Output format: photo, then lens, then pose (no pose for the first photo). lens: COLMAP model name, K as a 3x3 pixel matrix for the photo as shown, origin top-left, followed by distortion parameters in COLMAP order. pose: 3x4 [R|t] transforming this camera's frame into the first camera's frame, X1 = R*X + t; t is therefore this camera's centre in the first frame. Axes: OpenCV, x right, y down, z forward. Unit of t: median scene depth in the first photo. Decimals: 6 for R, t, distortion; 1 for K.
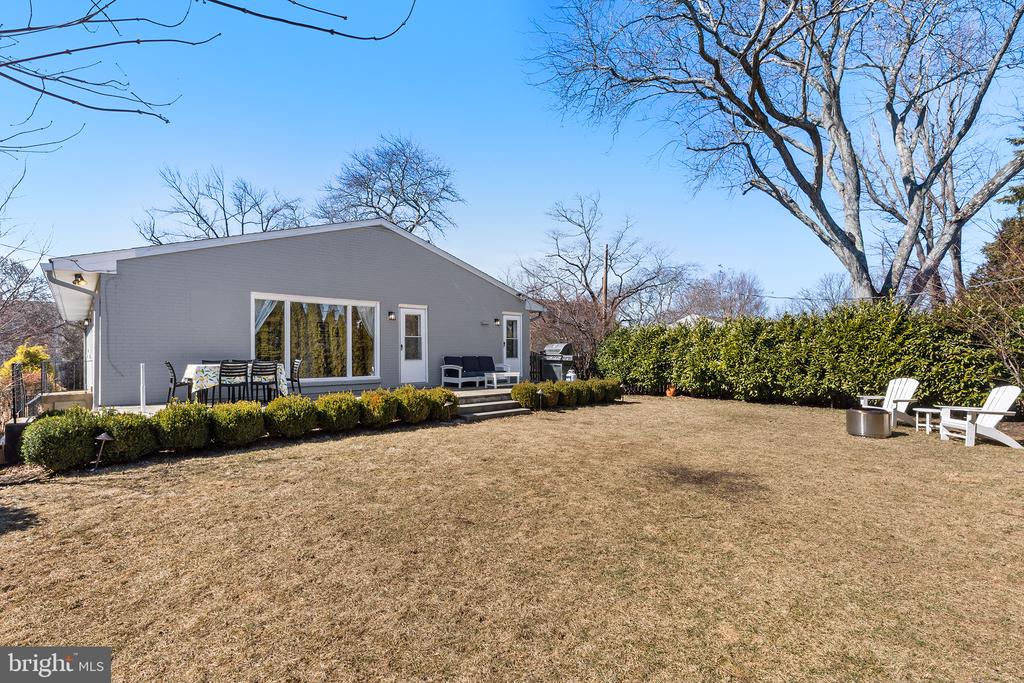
lens RADIAL K [[455.7, 0, 512.0], [0, 455.7, 341.5], [0, 0, 1]] dist [0.000401, 0.000122]
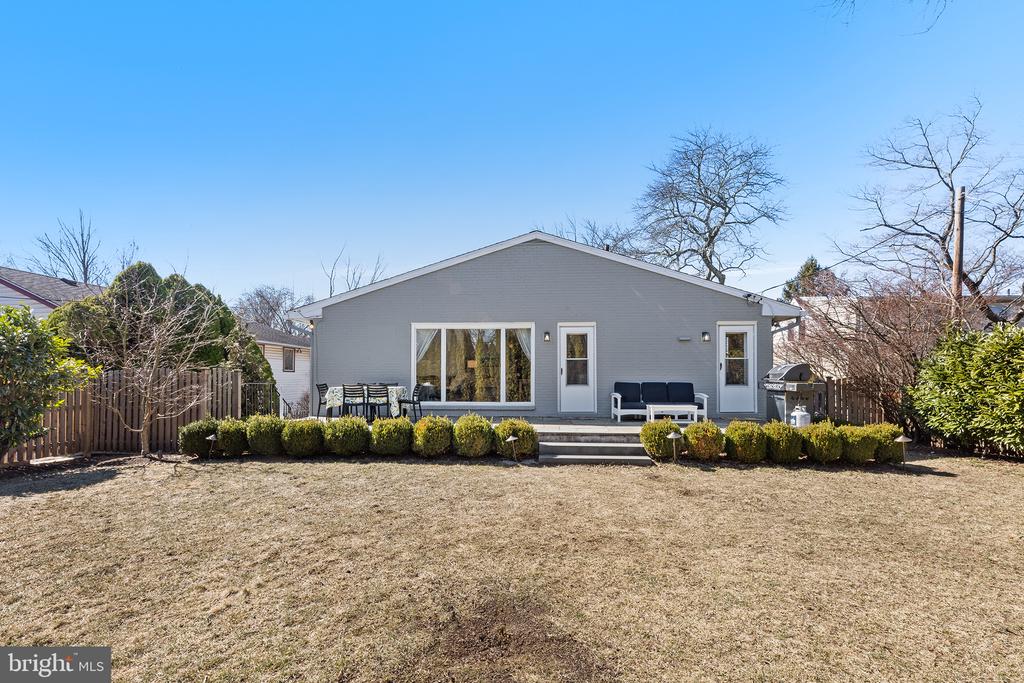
lens RADIAL K [[466.0, 0, 512.0], [0, 466.0, 367.5], [0, 0, 1]] dist [0.002637, 0.000203]
pose [[0.701800, -0.010425, -0.712298, 0.355536], [0.014177, 0.999899, -0.000667, 0.004760], [0.712233, -0.009631, 0.701877, 0.306981]]
